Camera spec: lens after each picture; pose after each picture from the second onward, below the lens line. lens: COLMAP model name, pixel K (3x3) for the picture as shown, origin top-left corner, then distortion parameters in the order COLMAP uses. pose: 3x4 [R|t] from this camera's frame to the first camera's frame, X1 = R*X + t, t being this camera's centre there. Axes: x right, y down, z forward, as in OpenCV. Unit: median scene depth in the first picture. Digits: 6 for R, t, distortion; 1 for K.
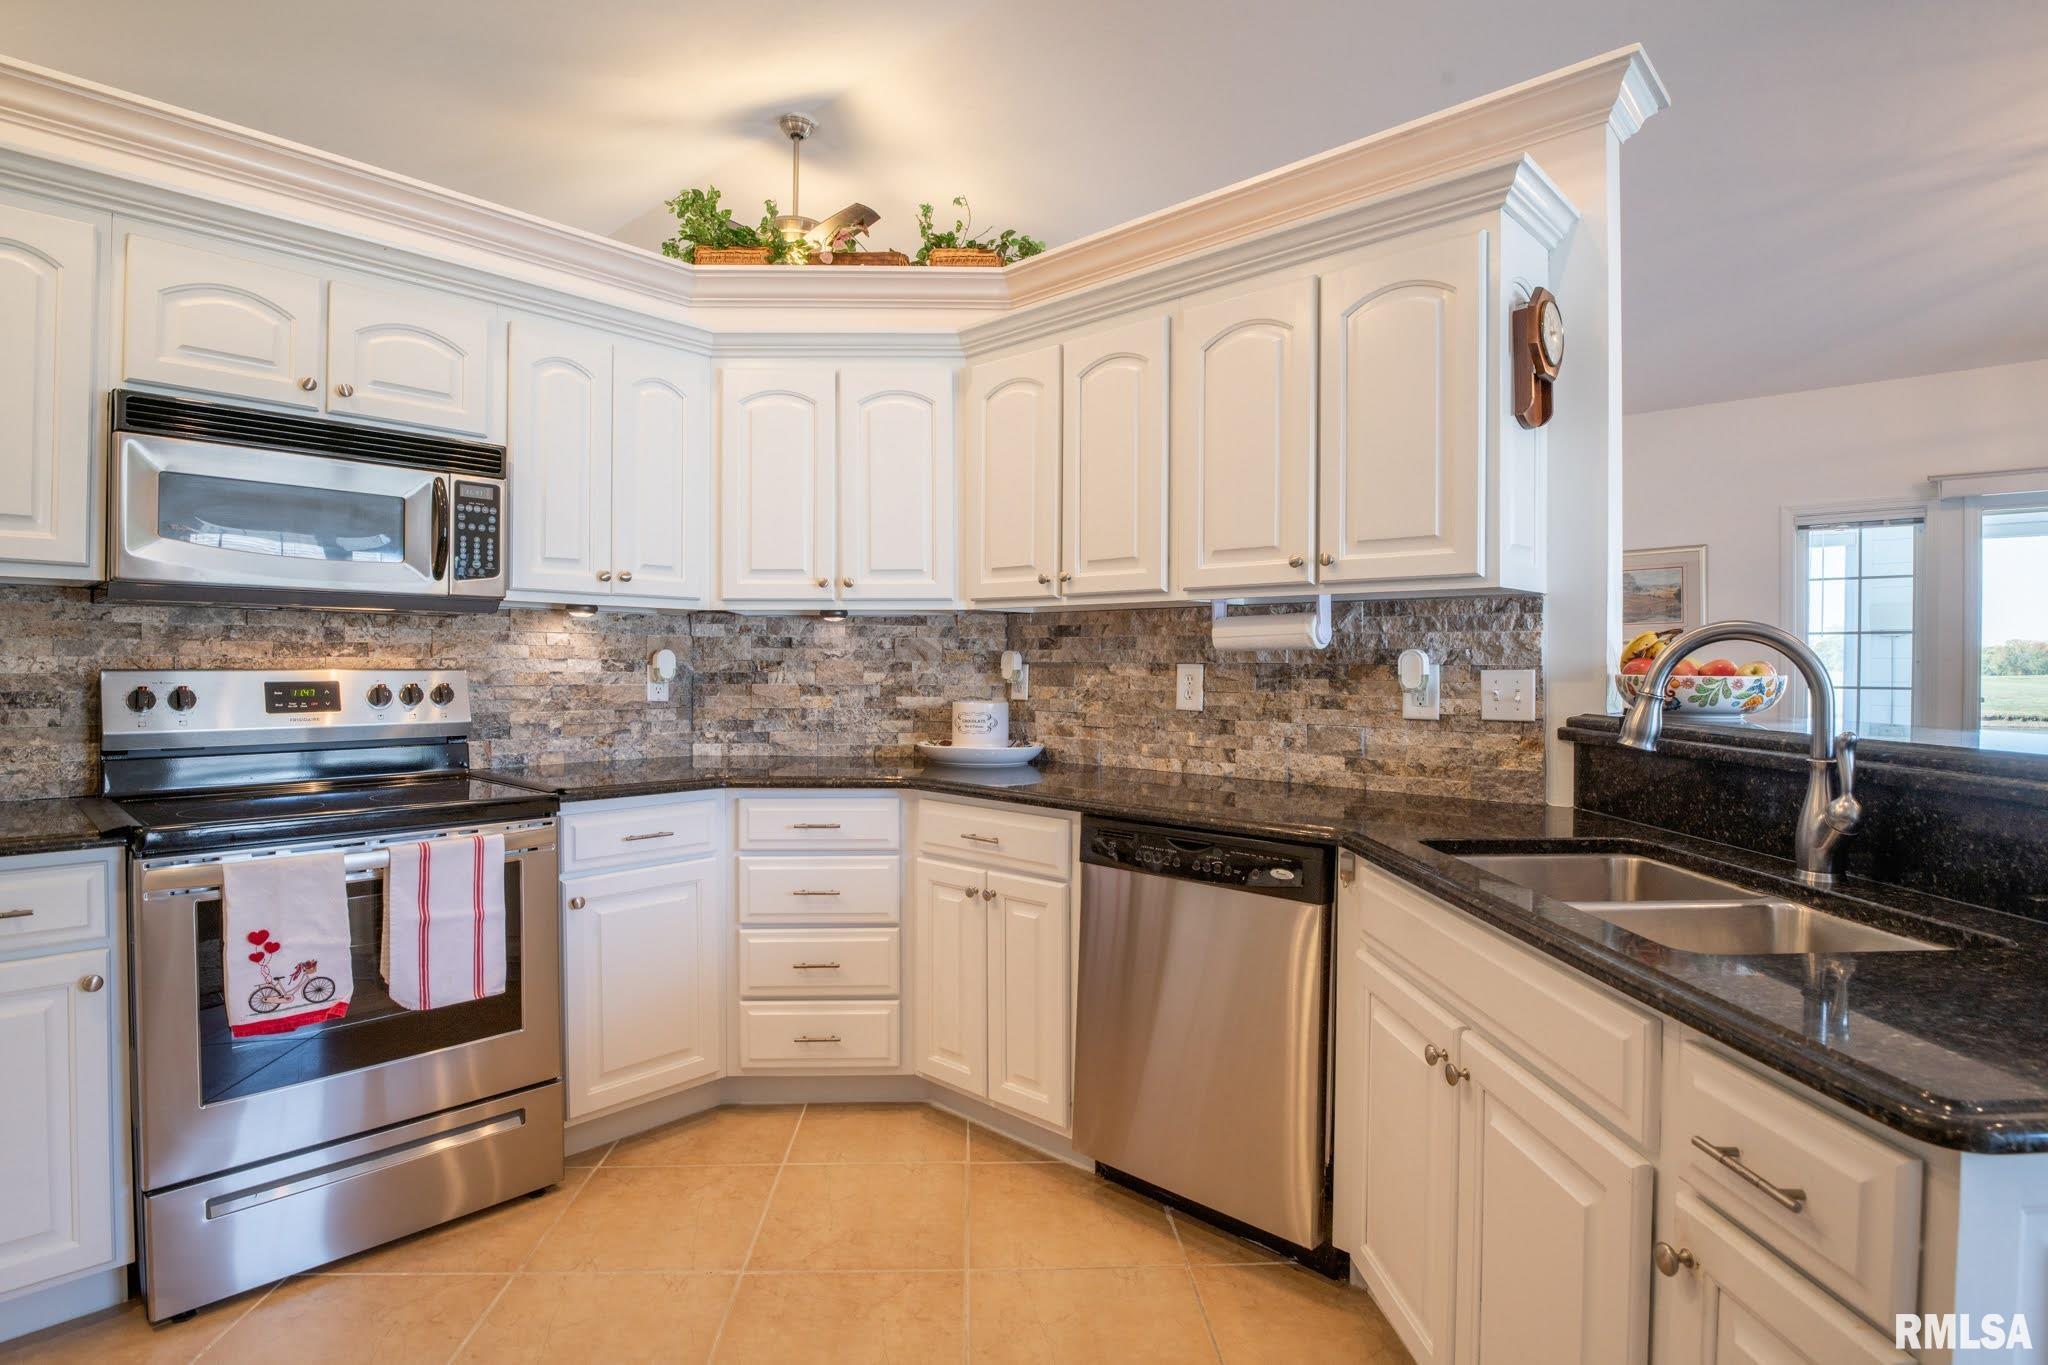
lens RADIAL K [[1068.0, 0, 1040.6], [0, 1068.0, 683.4], [0, 0, 1]] dist [-0.015921, -0.005919]
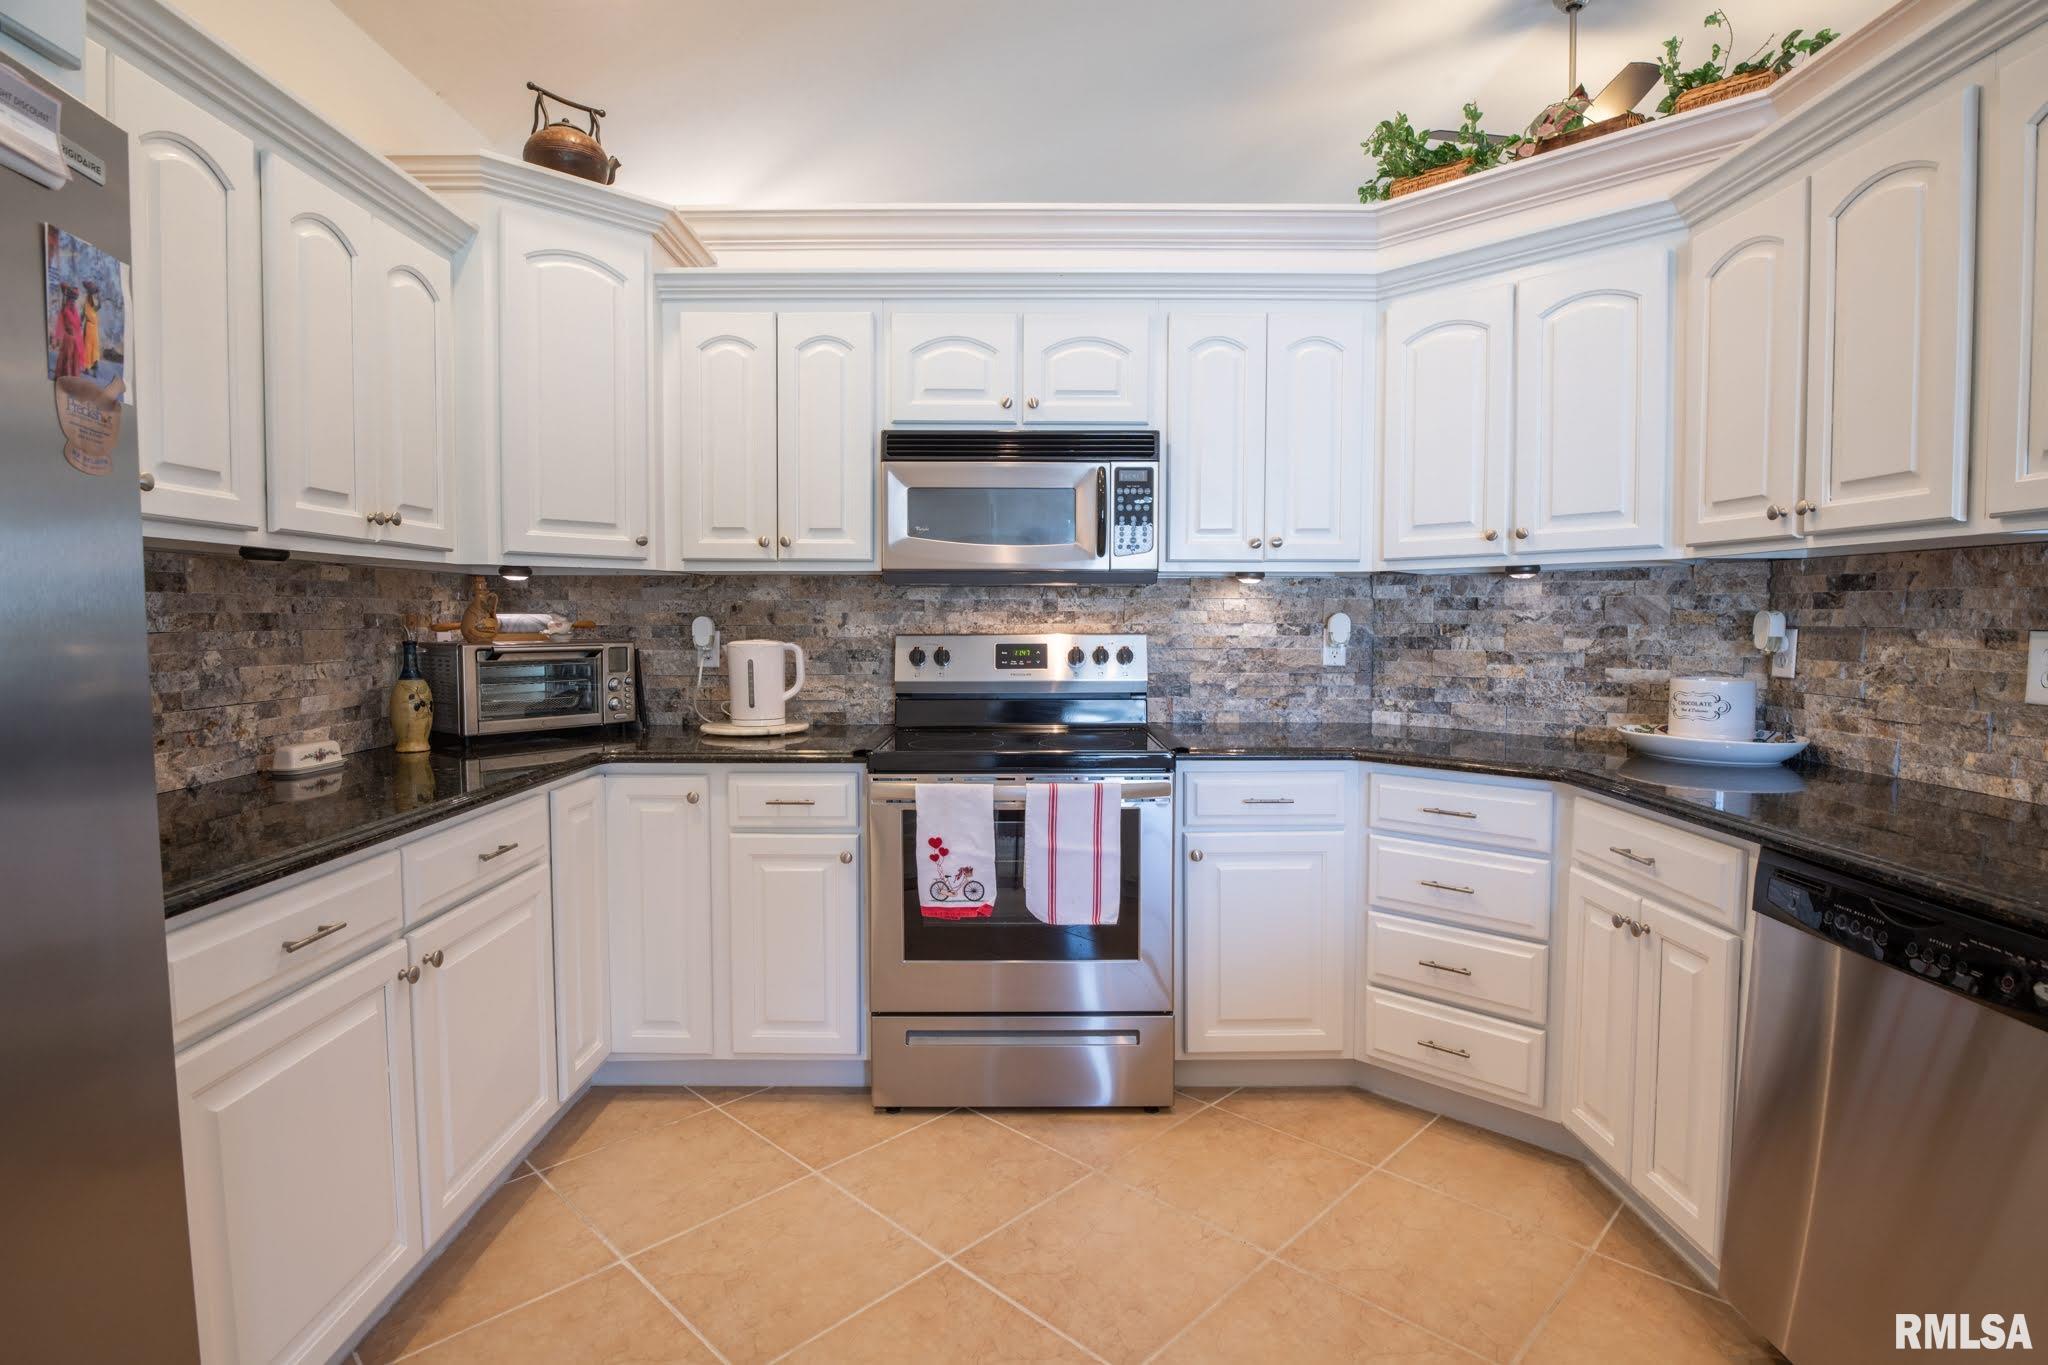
lens RADIAL K [[1068.0, 0, 1022.9], [0, 1068.0, 683.0], [0, 0, 1]] dist [-0.015921, -0.005919]
pose [[0.663398, 0.041083, -0.747138, 0.215444], [-0.007486, 0.998806, 0.048274, -0.014618], [0.748229, -0.026432, 0.662914, 0.149882]]
